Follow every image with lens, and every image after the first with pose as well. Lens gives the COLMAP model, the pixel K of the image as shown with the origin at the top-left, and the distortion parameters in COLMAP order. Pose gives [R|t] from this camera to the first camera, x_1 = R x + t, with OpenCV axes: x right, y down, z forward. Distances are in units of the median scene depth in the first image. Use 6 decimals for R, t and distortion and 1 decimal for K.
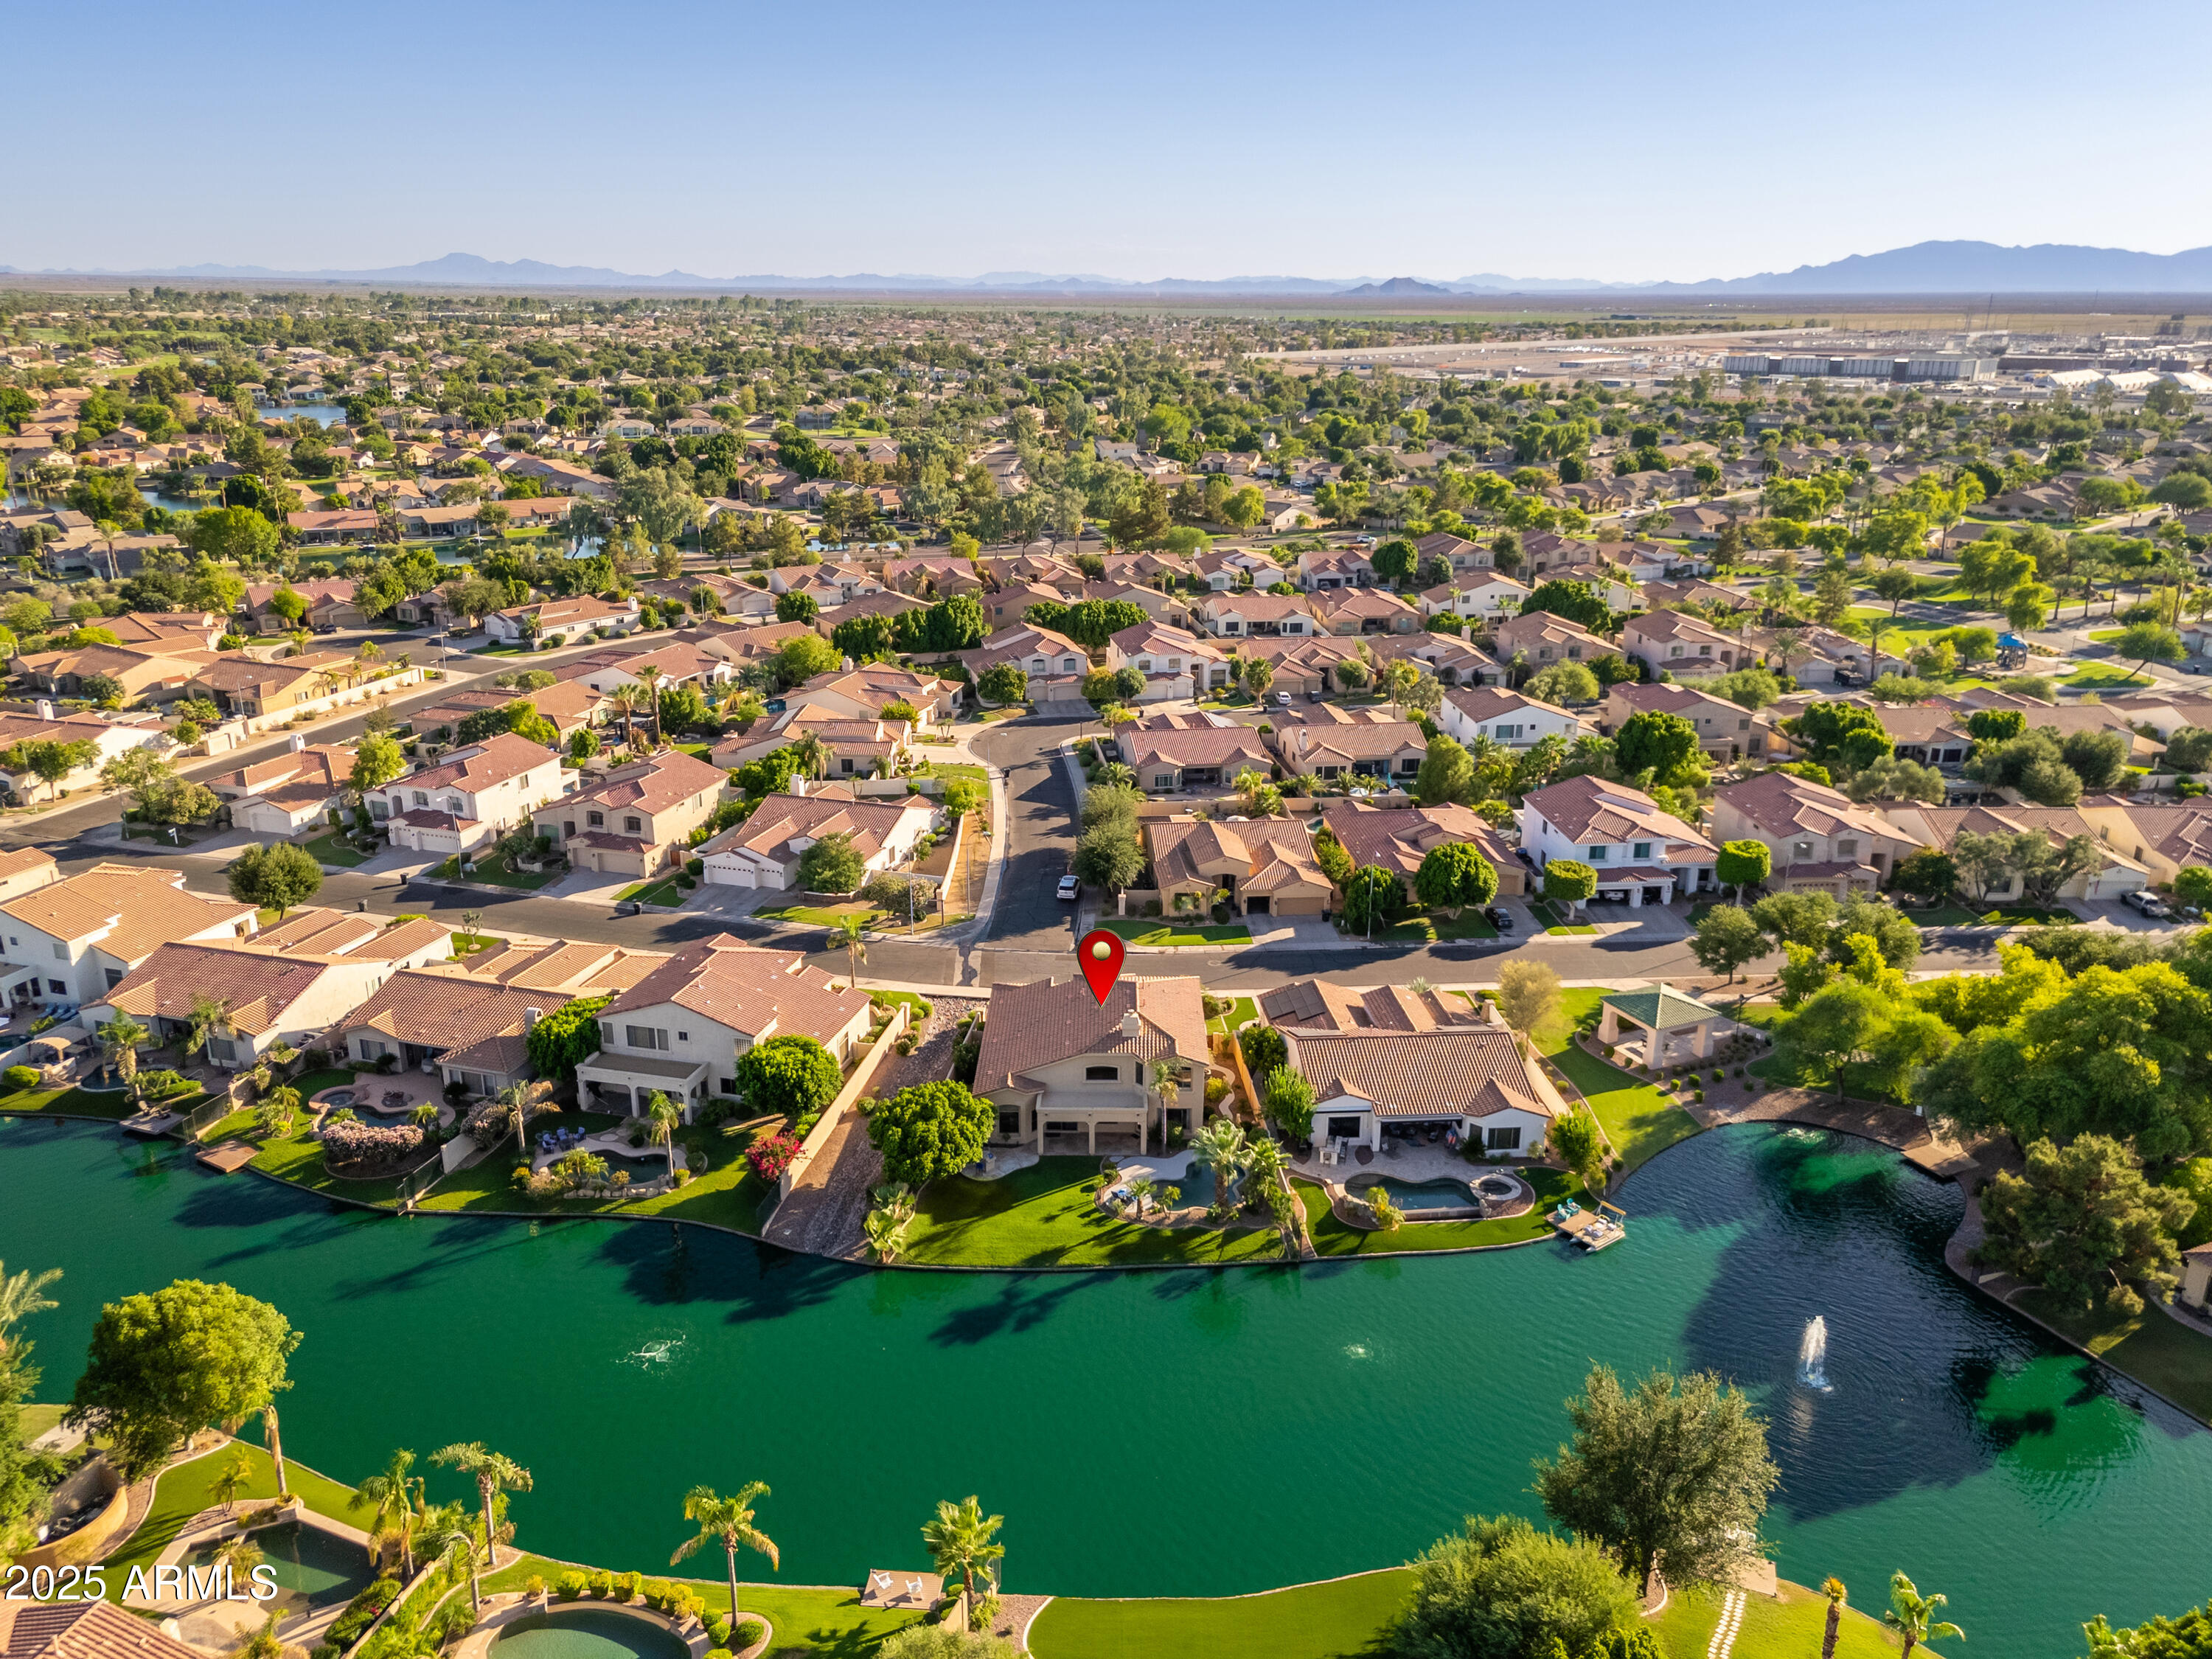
lens RADIAL K [[1630.7, 0, 1107.9], [0, 1630.7, 811.6], [0, 0, 1]] dist [0.072084, -0.042298]
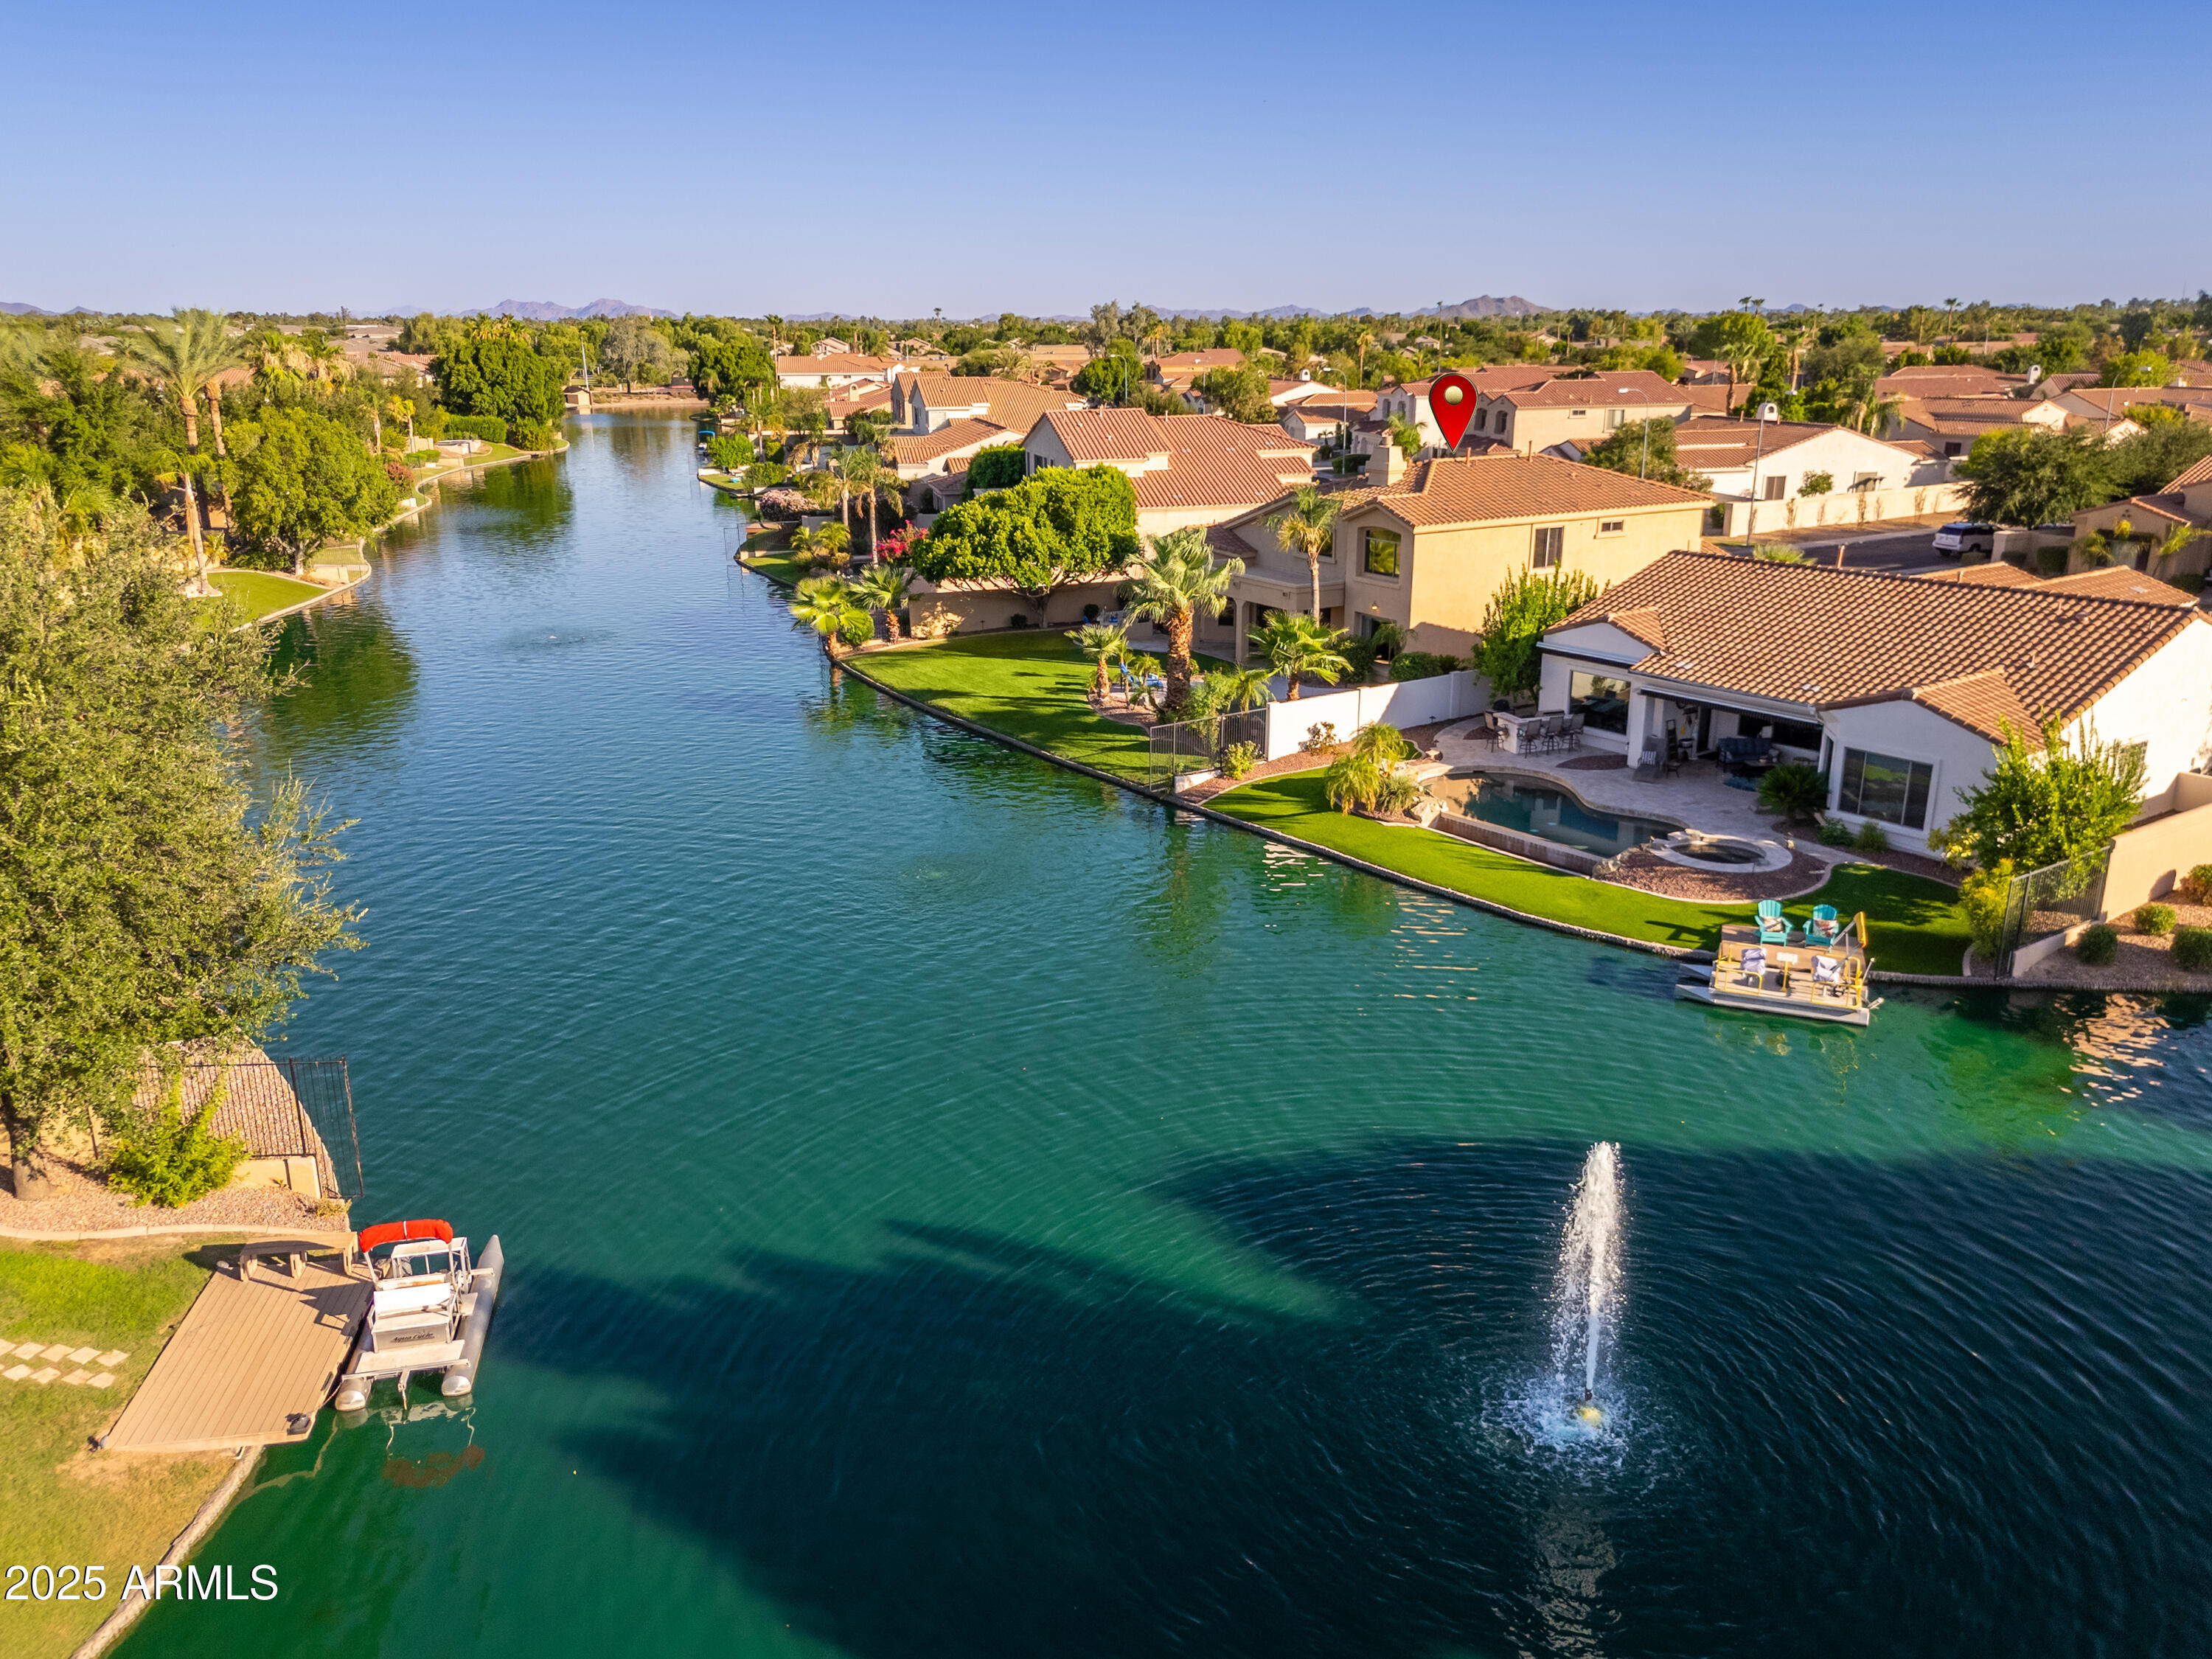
lens RADIAL K [[1630.7, 0, 1106.2], [0, 1630.7, 832.8], [0, 0, 1]] dist [0.072084, -0.042298]
pose [[0.504096, 0.247787, -0.827338, 0.339565], [-0.251551, 0.958549, 0.133815, 0.149571], [0.826202, 0.140662, 0.545532, 0.484625]]
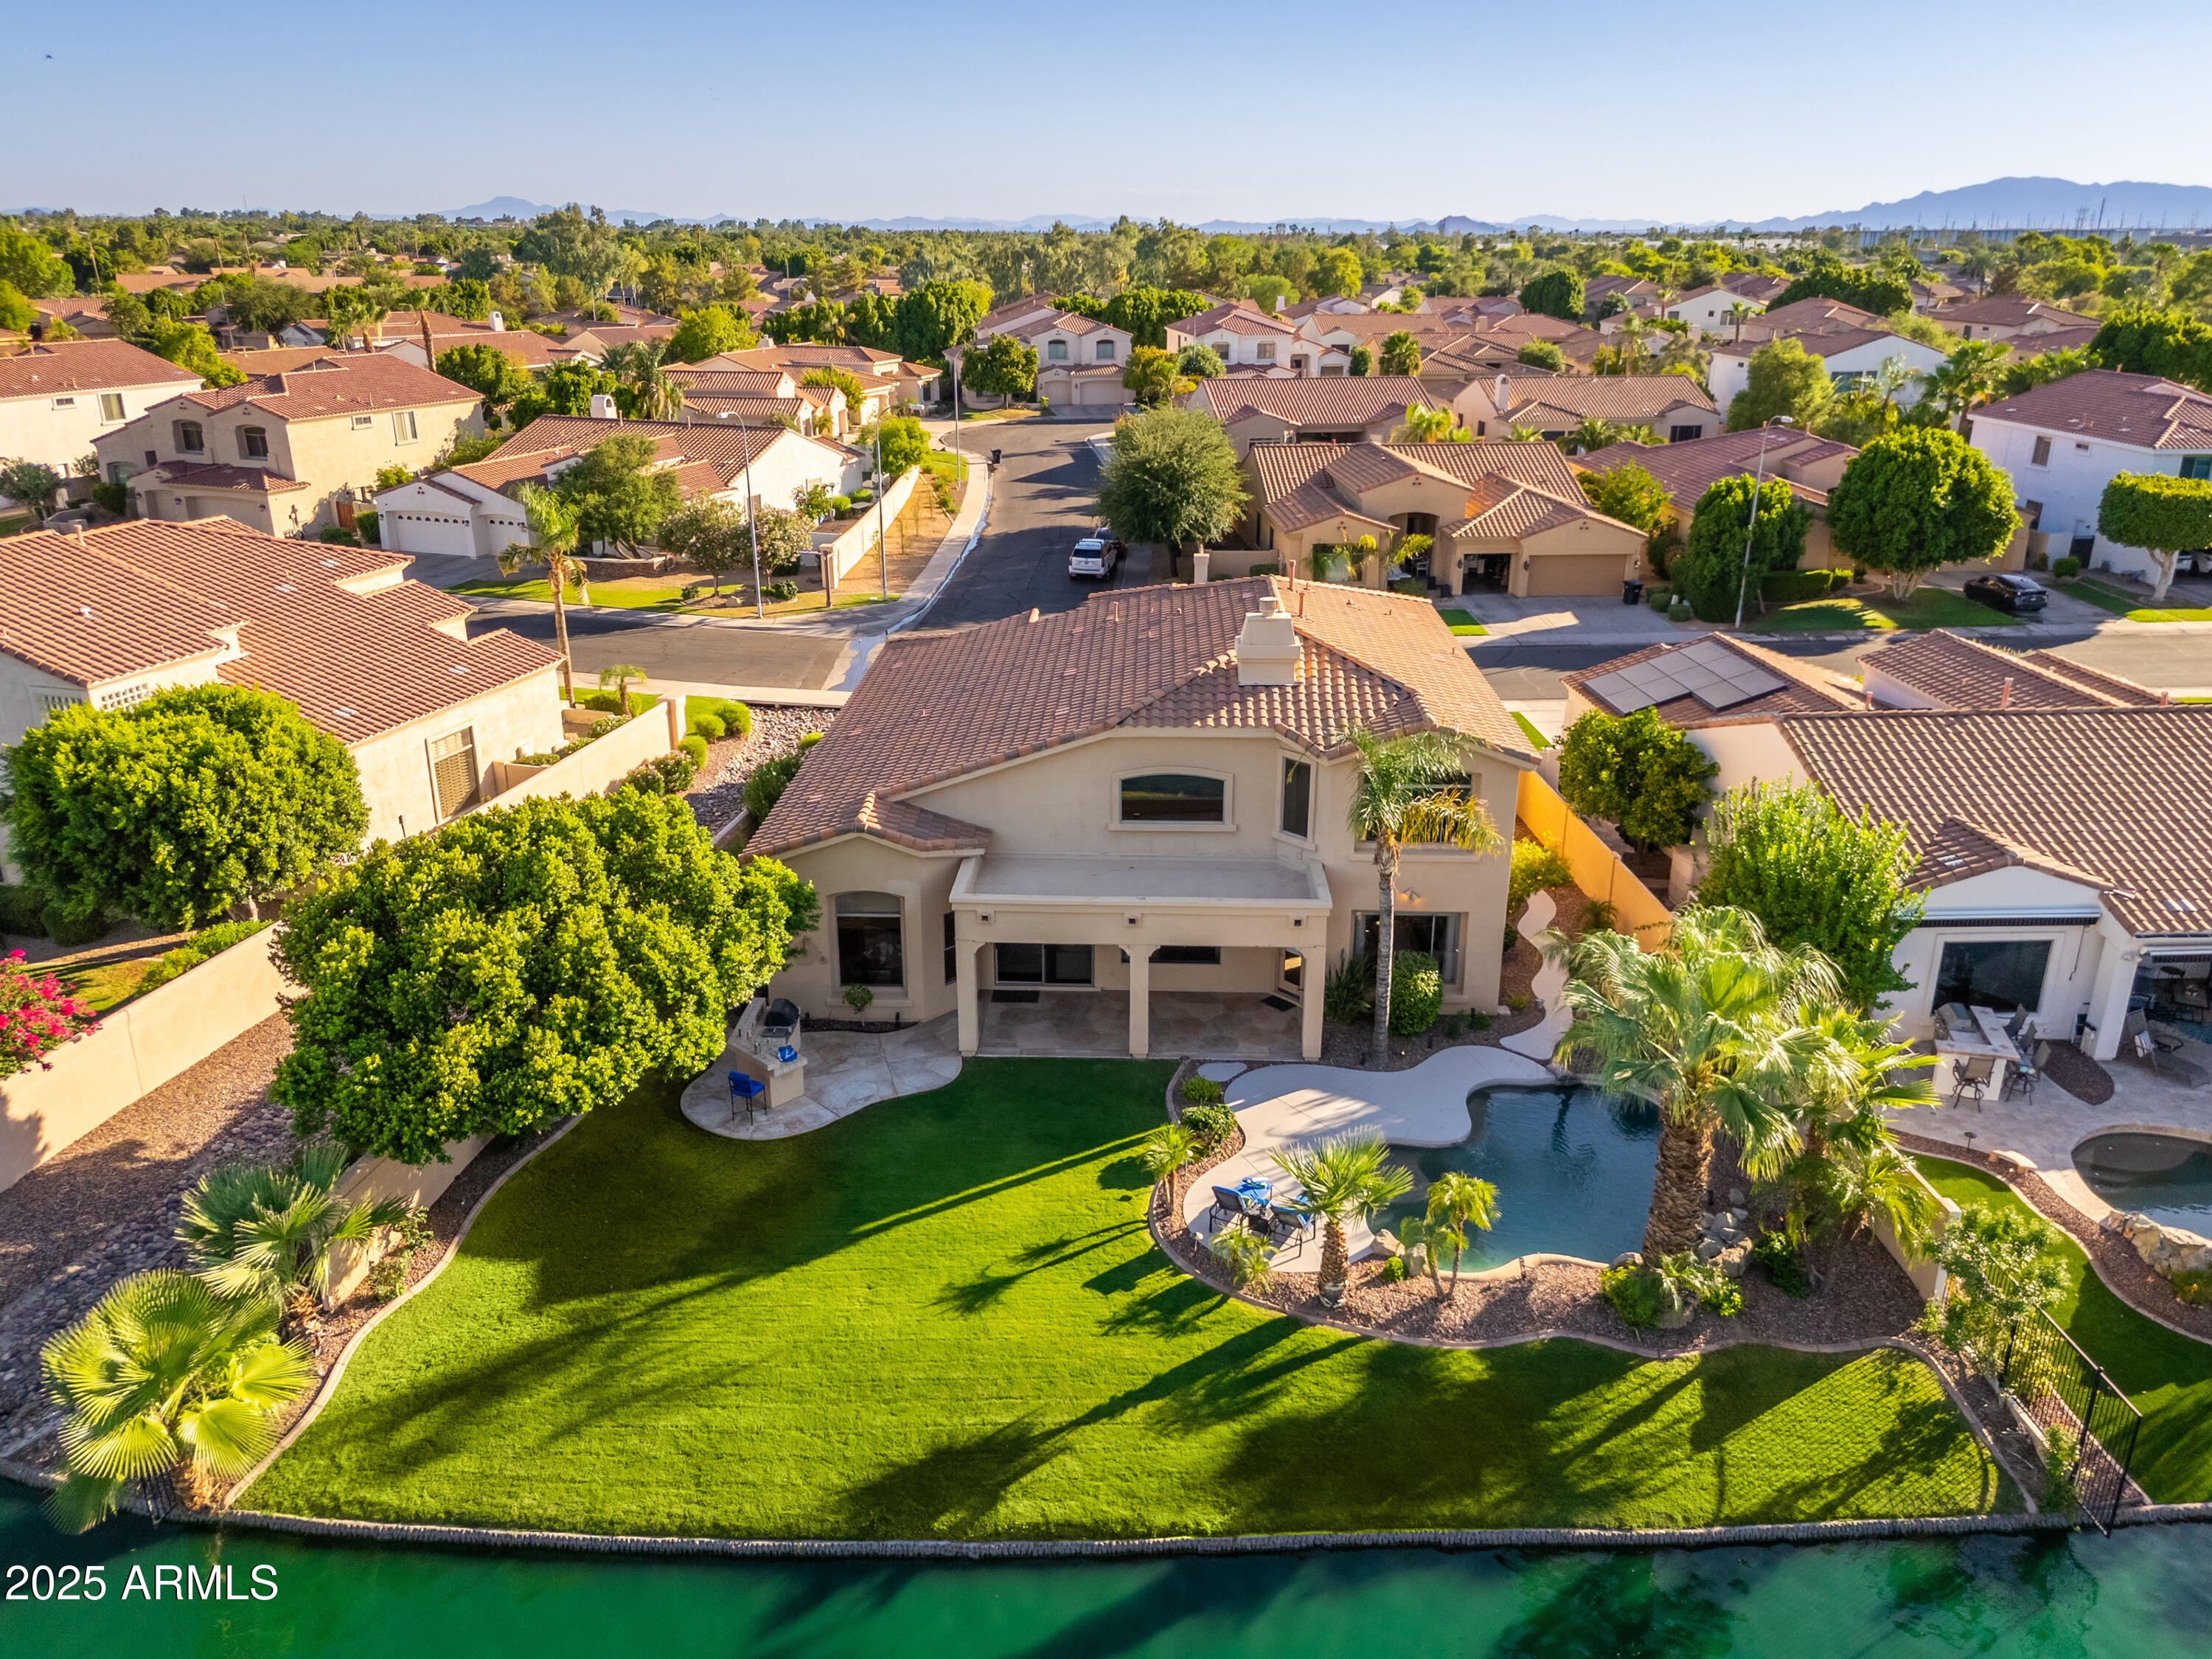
lens RADIAL K [[1630.7, 0, 1111.3], [0, 1630.7, 840.4], [0, 0, 1]] dist [0.072084, -0.042298]
pose [[0.999676, 0.008098, -0.024117, -0.005923], [-0.006914, 0.998786, 0.048771, 0.115048], [0.024483, -0.048588, 0.998519, 0.519815]]
